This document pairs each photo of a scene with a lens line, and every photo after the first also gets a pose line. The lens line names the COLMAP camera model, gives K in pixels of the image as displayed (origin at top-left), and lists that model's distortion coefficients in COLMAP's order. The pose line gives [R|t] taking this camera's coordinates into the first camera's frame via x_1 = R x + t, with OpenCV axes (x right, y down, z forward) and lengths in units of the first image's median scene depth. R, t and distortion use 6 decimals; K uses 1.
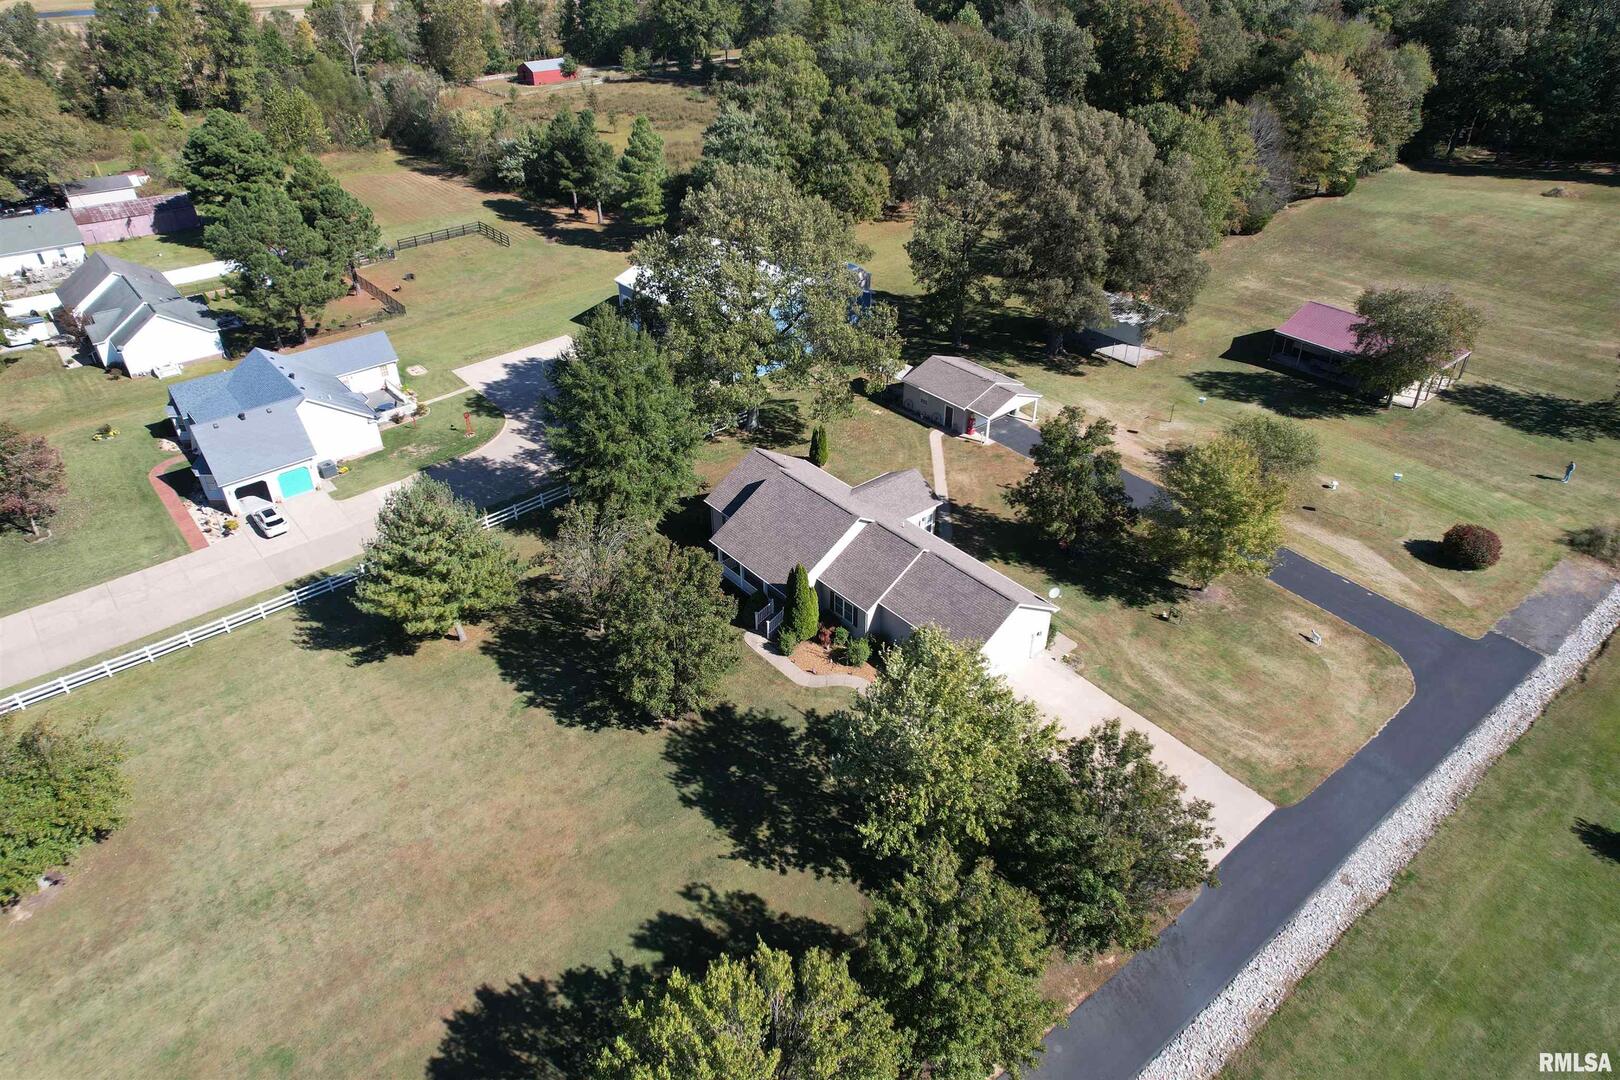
lens RADIAL K [[1046.7, 0, 810.0], [0, 1046.7, 540.0], [0, 0, 1]] dist [-0.057283, 0.051443]
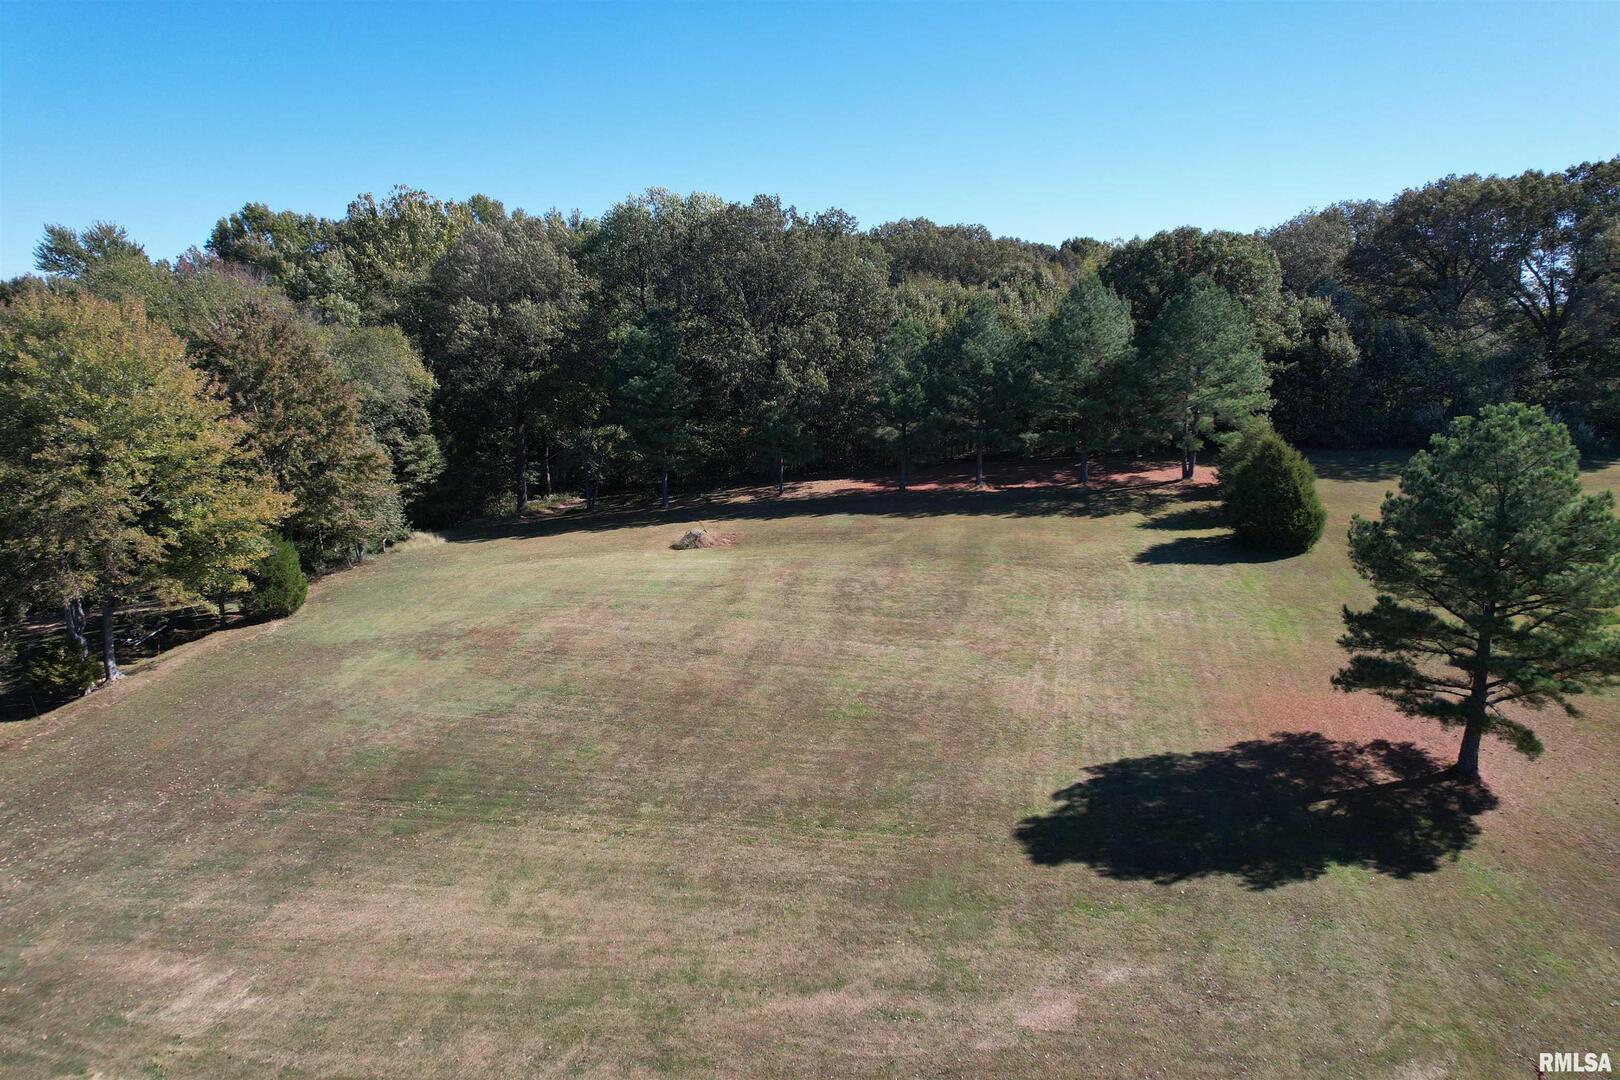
lens RADIAL K [[1046.7, 0, 810.0], [0, 1046.7, 540.0], [0, 0, 1]] dist [-0.057283, 0.051443]
pose [[0.743021, -0.132869, 0.655947, 0.411746], [0.365616, 0.901506, -0.231541, -0.189084], [-0.560575, 0.411865, 0.718417, 0.573463]]
